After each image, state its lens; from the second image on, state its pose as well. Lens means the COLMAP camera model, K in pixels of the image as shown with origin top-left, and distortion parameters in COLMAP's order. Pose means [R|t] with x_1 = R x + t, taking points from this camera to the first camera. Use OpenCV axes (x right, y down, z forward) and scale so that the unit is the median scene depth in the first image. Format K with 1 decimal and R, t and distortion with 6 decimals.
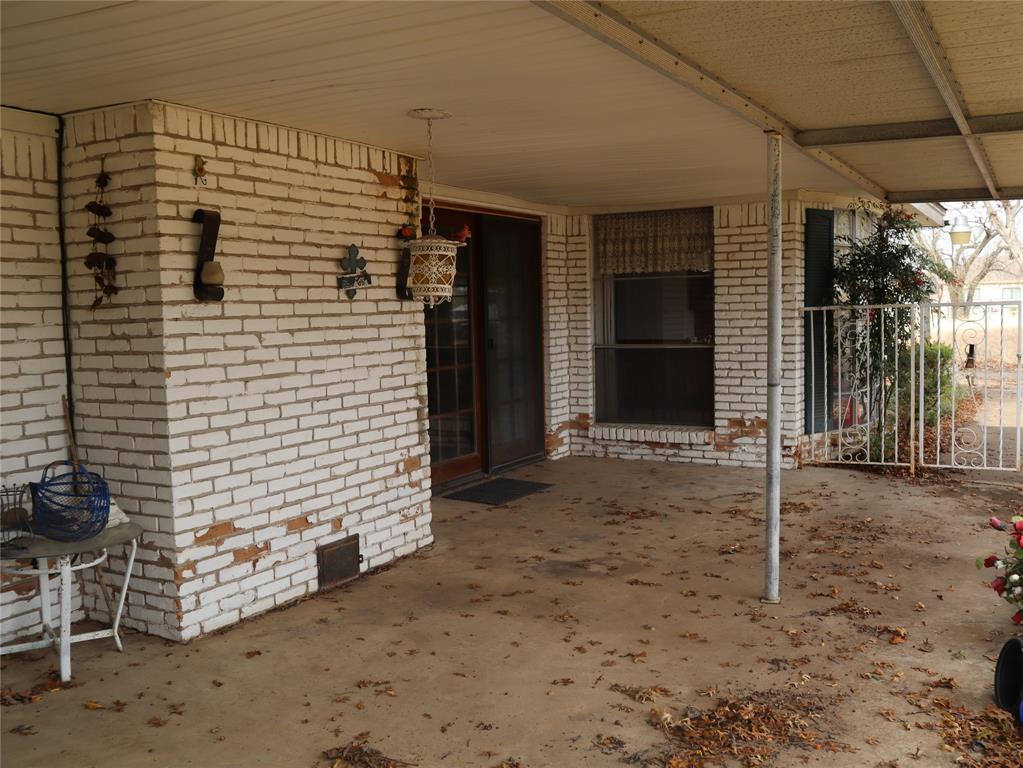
lens RADIAL K [[928.3, 0, 513.4], [0, 928.3, 377.8], [0, 0, 1]] dist [-0.049098, 0.000000]
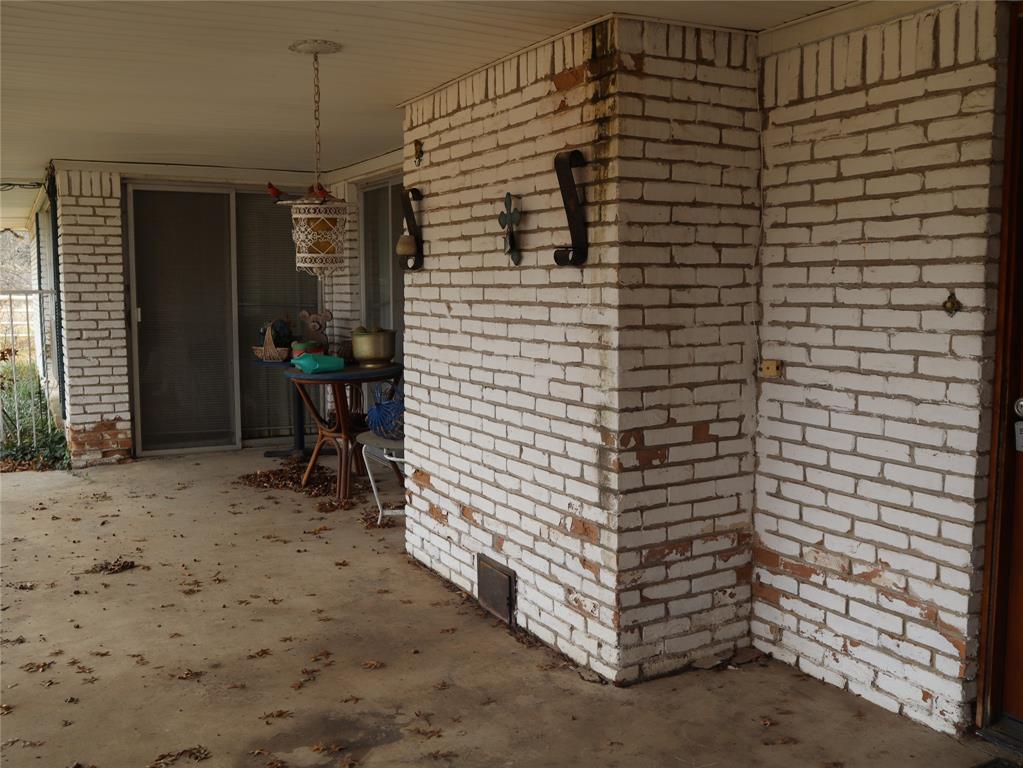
lens RADIAL K [[928.3, 0, 513.3], [0, 928.3, 389.5], [0, 0, 1]] dist [-0.049098, 0.000000]
pose [[-0.509225, 0.111696, -0.853354, 0.472778], [-0.061862, 0.984227, 0.165741, -0.108588], [0.858407, 0.137190, -0.494283, 1.357140]]
